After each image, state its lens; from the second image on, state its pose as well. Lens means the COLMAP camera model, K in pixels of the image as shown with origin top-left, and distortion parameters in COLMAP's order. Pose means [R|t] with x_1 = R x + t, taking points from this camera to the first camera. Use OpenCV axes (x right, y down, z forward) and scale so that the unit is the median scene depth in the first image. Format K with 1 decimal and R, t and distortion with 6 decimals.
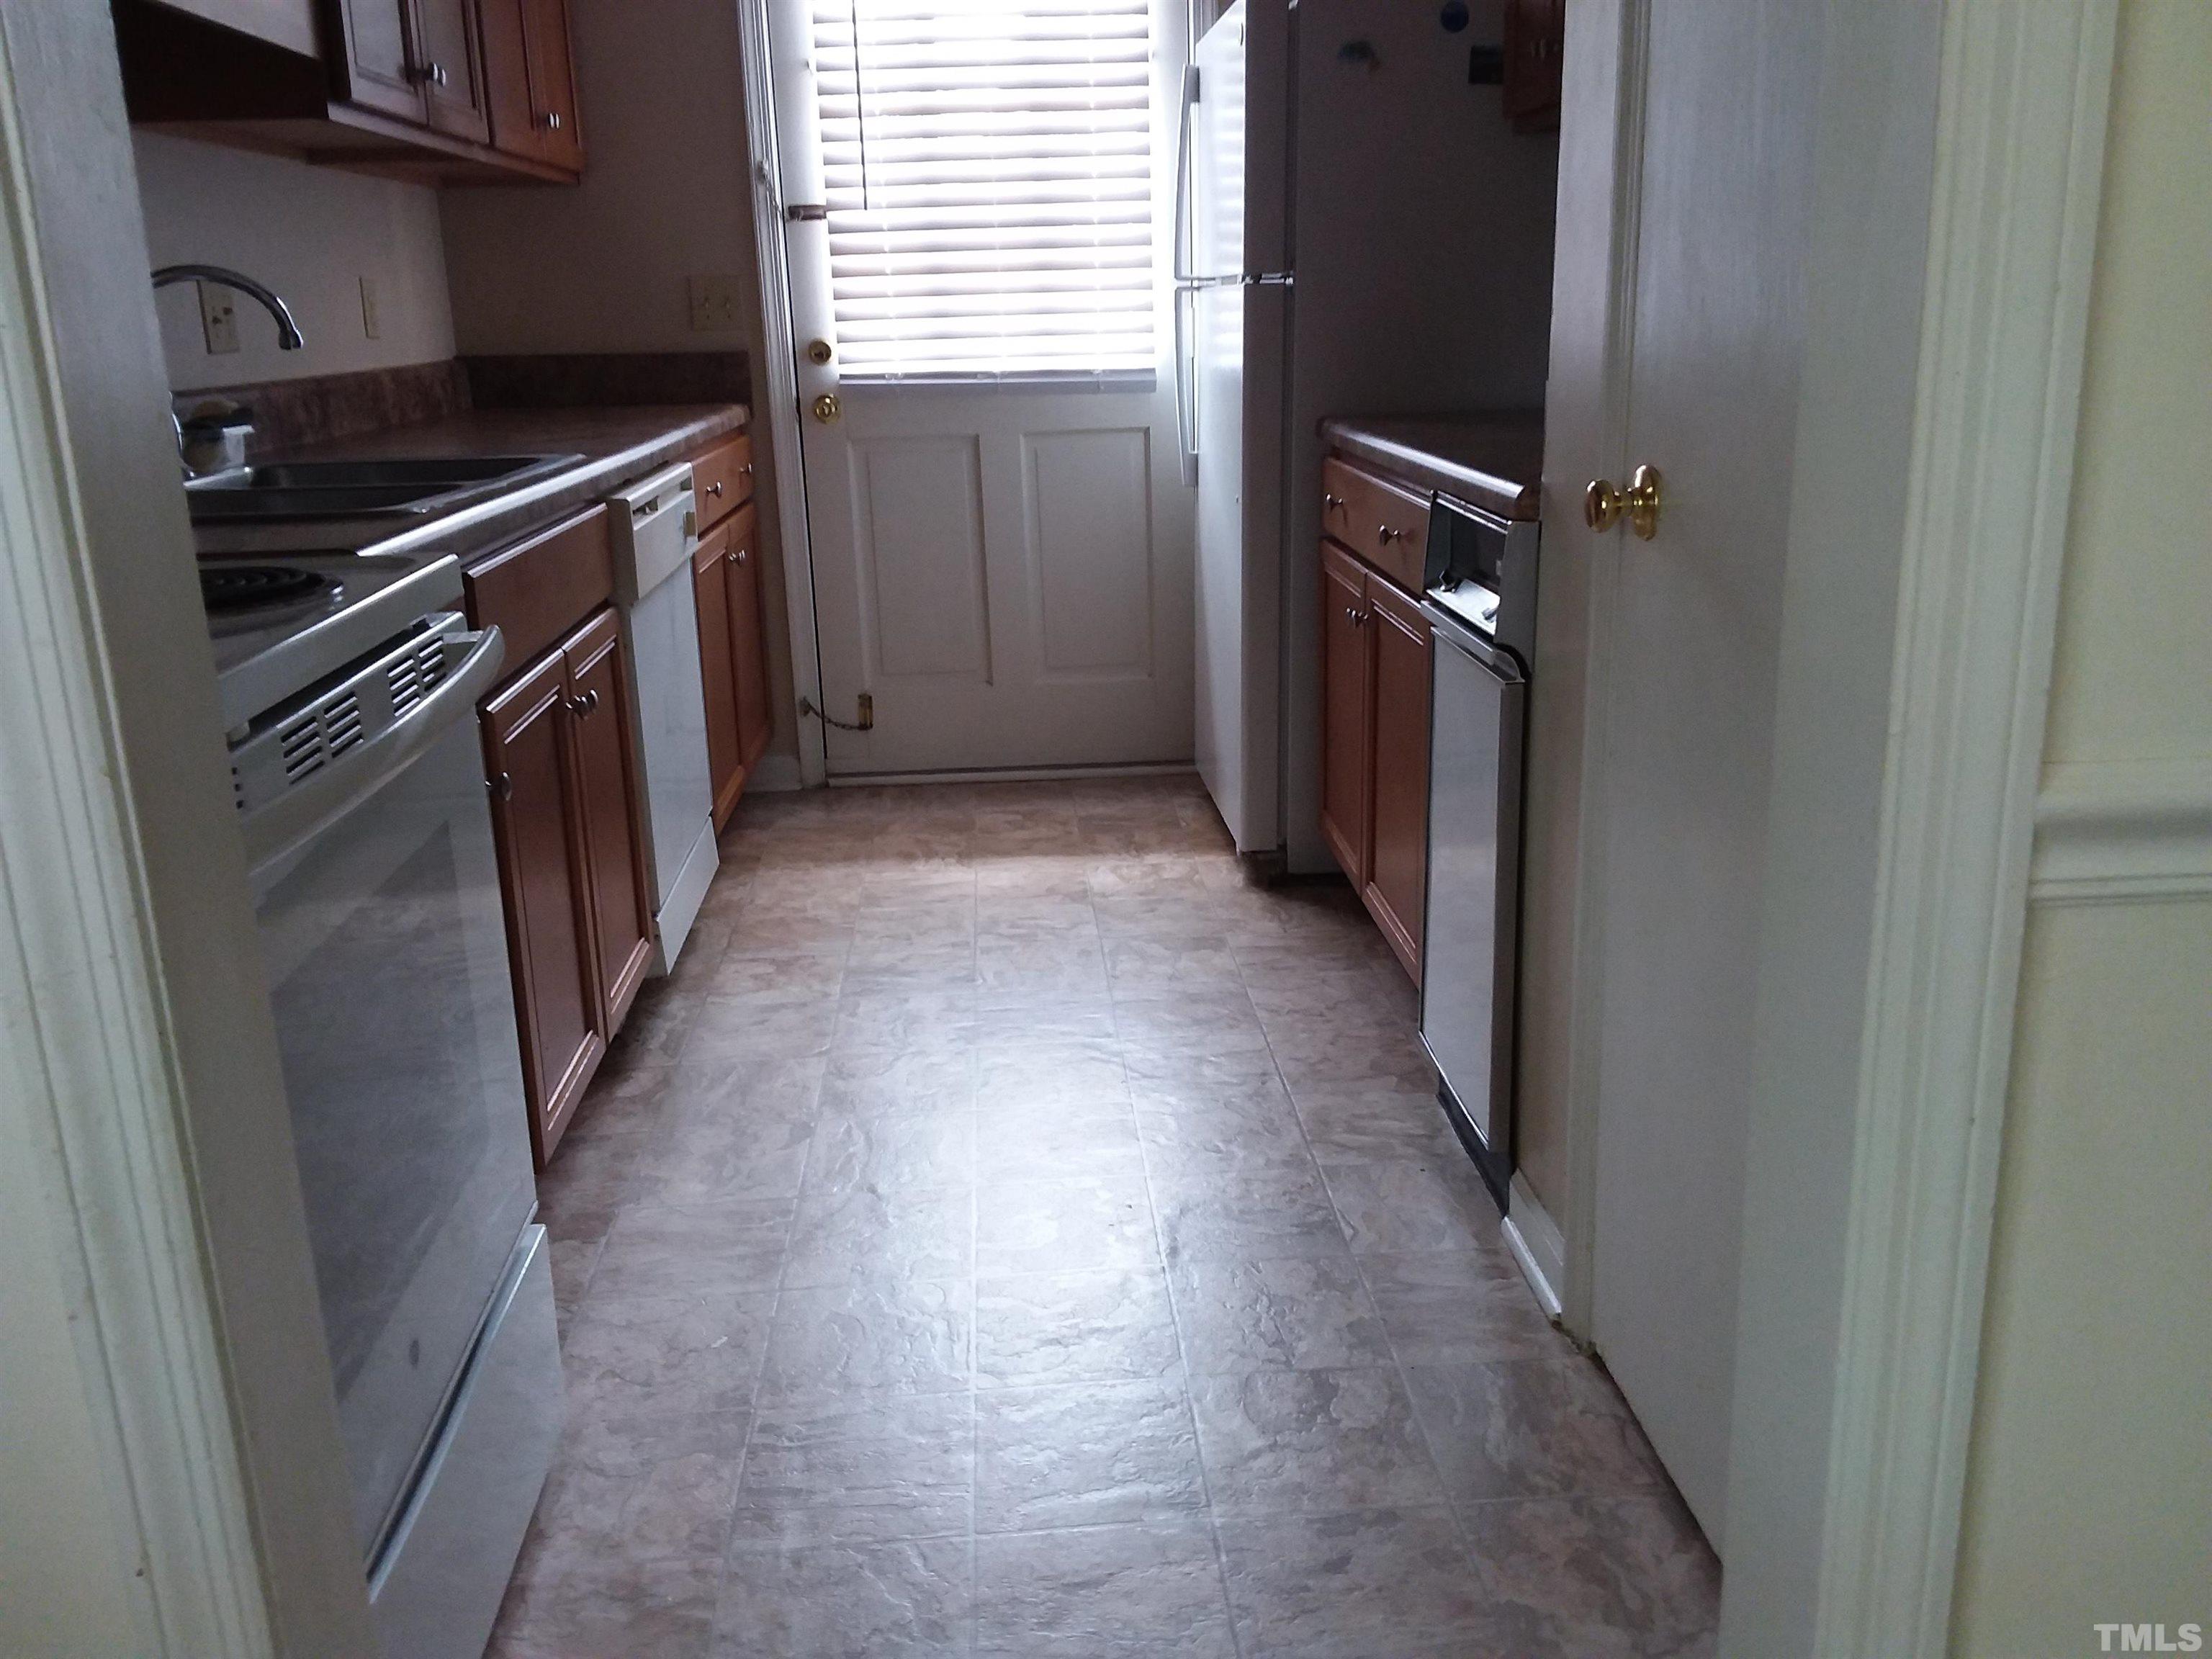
lens RADIAL K [[1816.0, 0, 1101.2], [0, 1816.0, 826.4], [0, 0, 1]] dist [0.017122, 0.000926]
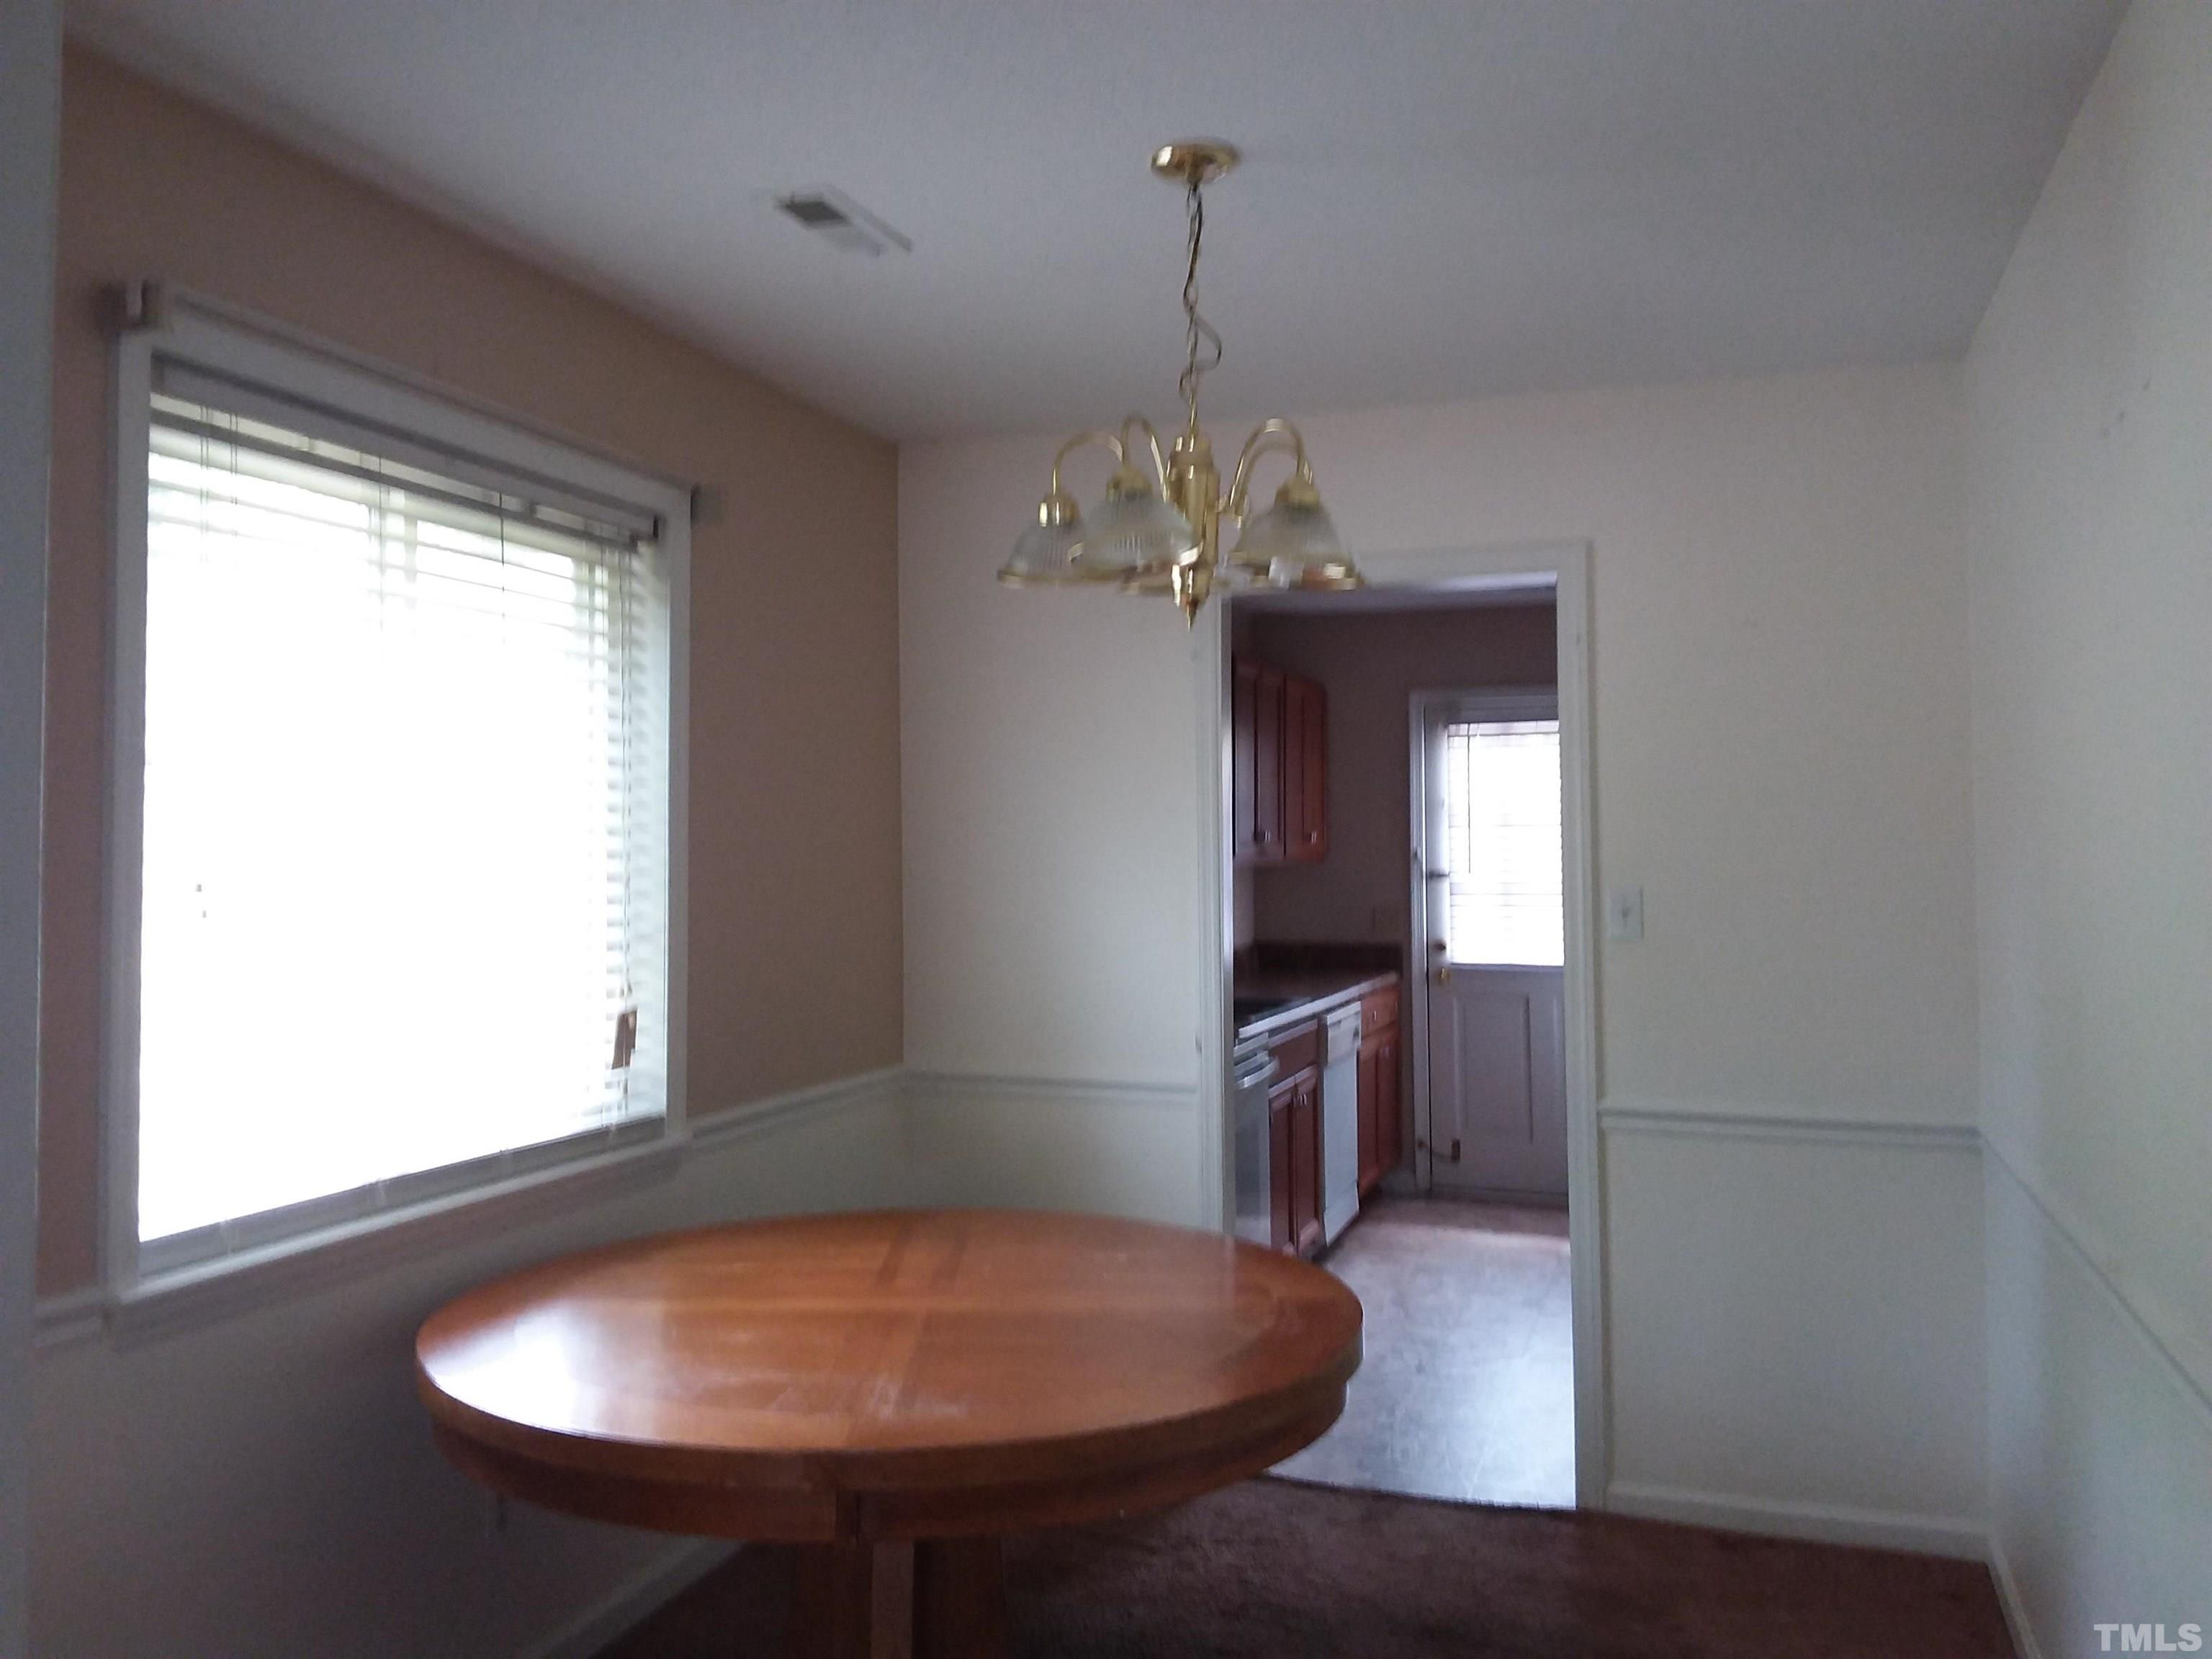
lens RADIAL K [[1816.0, 0, 1100.6], [0, 1816.0, 826.3], [0, 0, 1]] dist [0.017122, 0.000926]
pose [[0.924736, 0.022134, -0.379964, 0.231029], [-0.128161, 0.958117, -0.256099, 0.142189], [0.358382, 0.285520, 0.888842, -0.821286]]
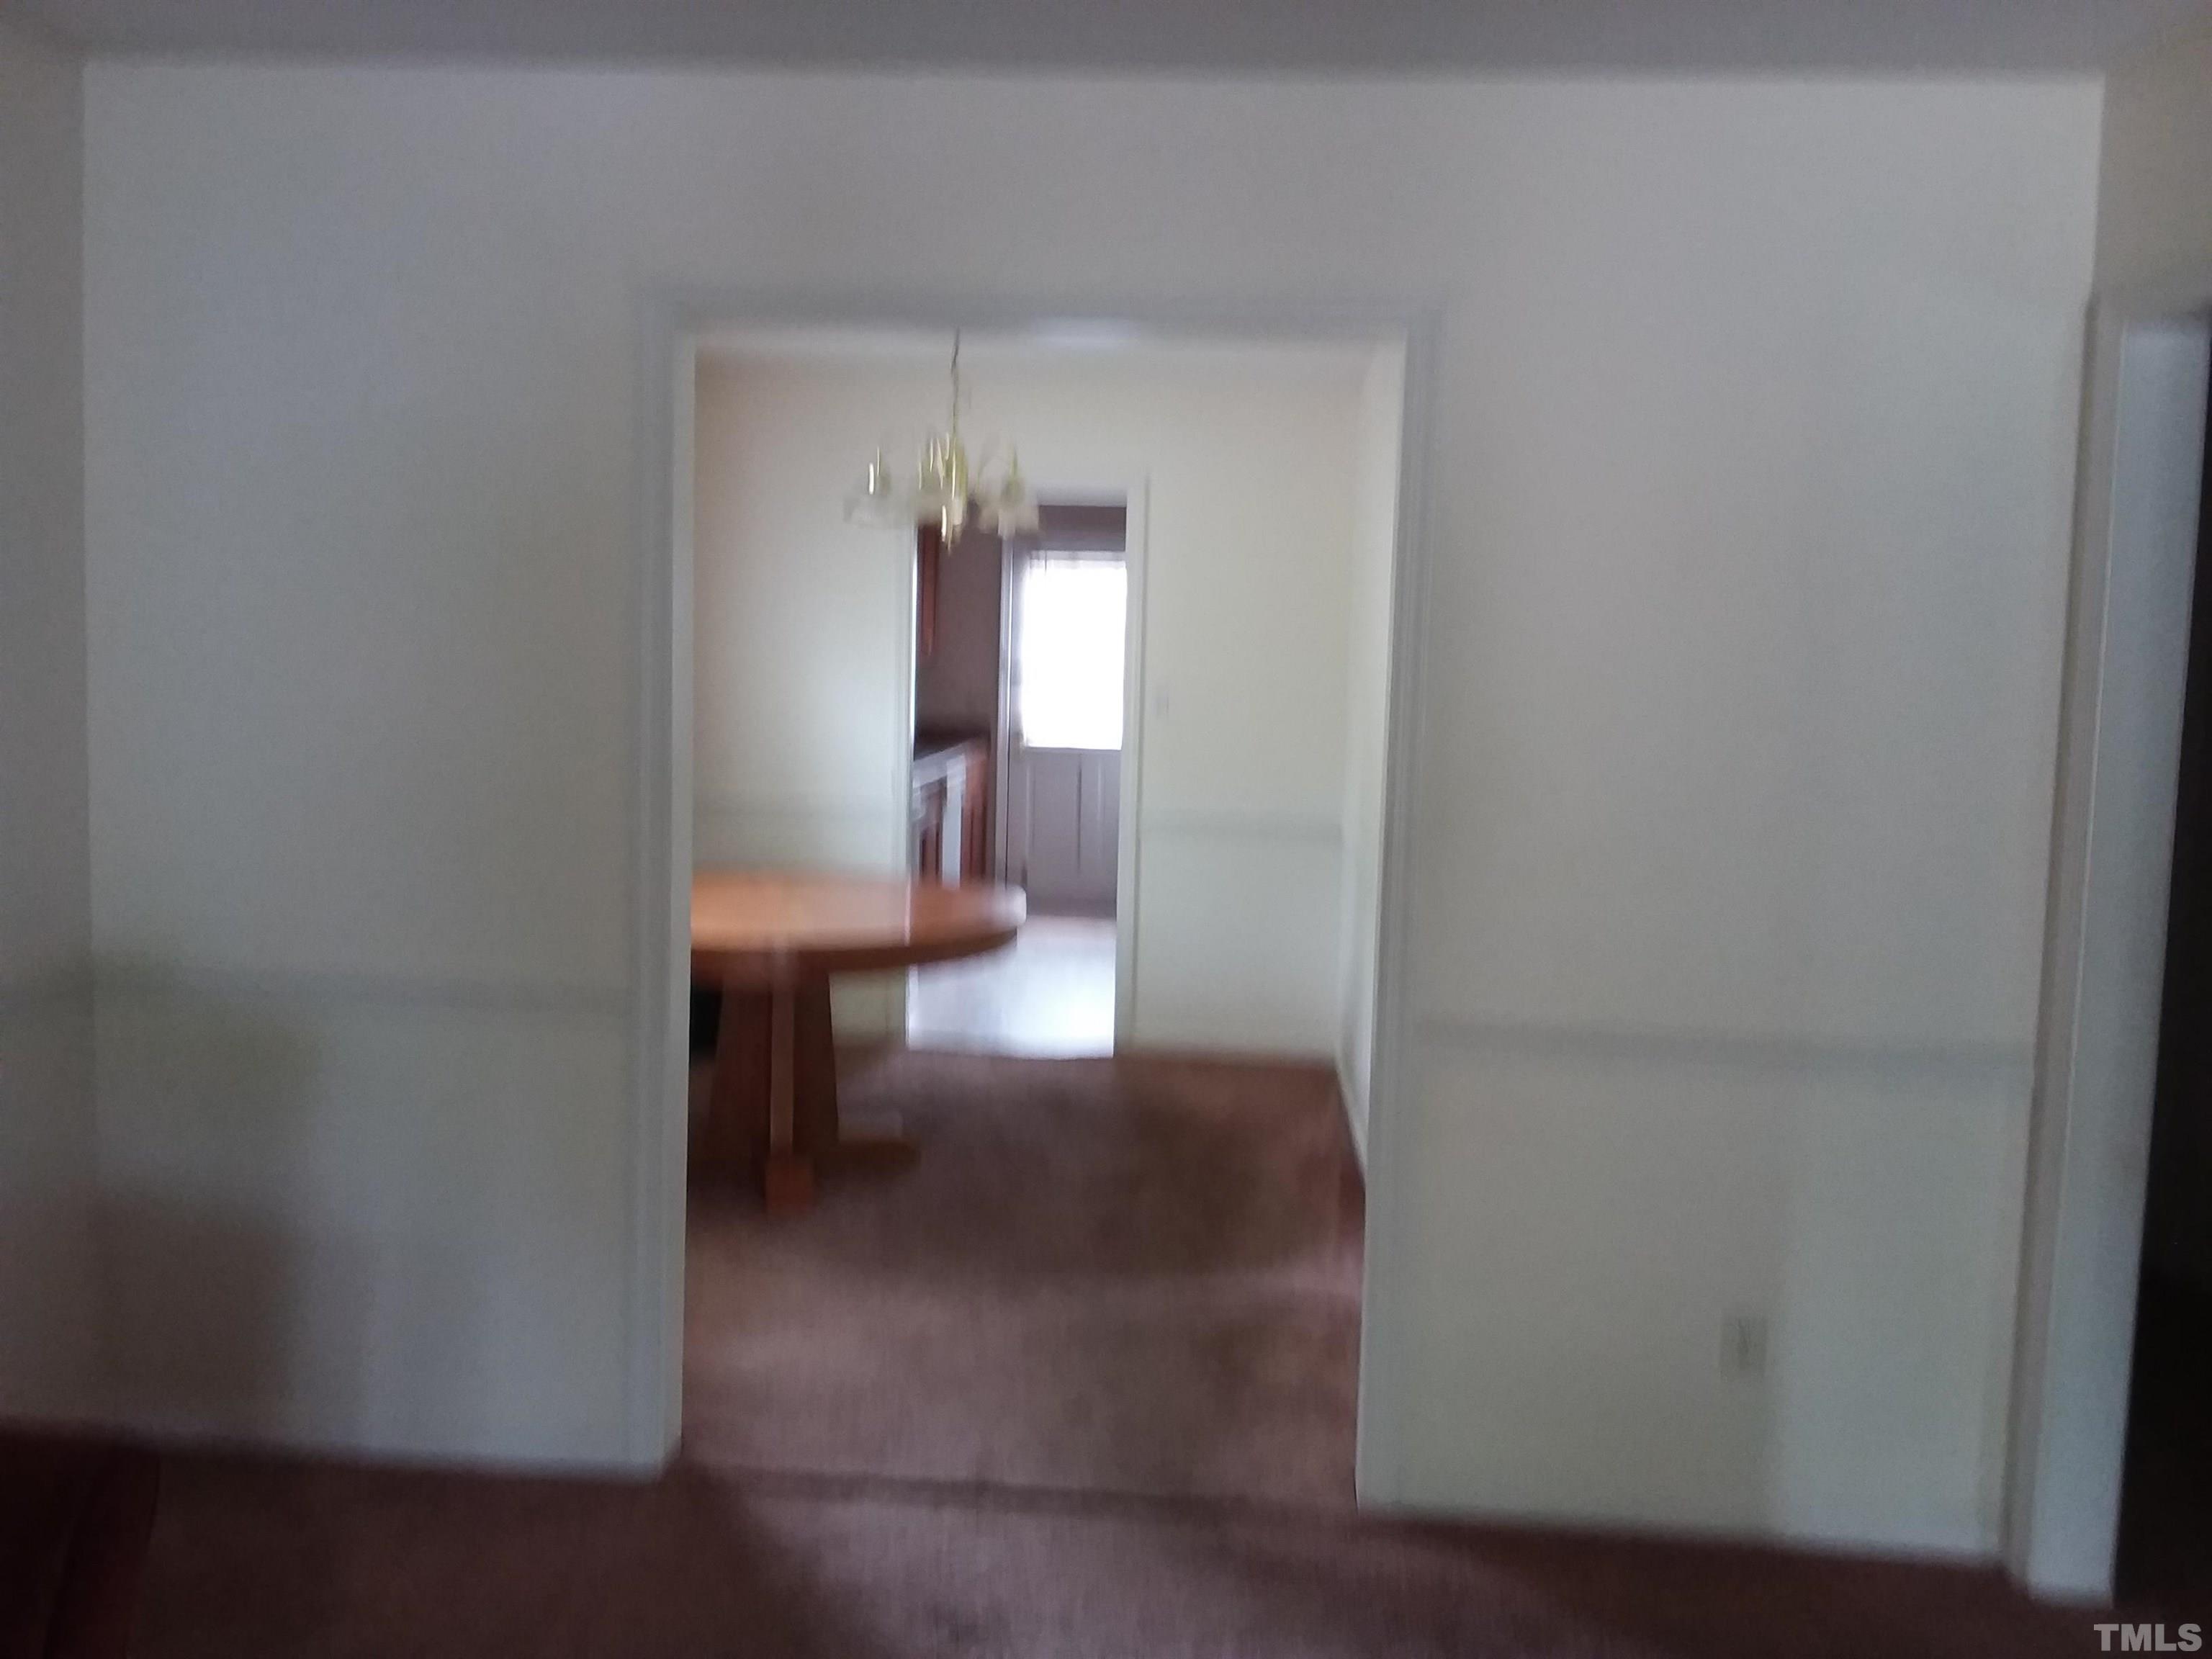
lens RADIAL K [[1816.0, 0, 1105.8], [0, 1816.0, 829.0], [0, 0, 1]] dist [0.017122, 0.000926]
pose [[0.987798, 0.076236, -0.135808, 0.292221], [-0.099320, 0.980033, -0.172254, 0.271095], [0.119964, 0.183641, 0.975646, -1.311538]]
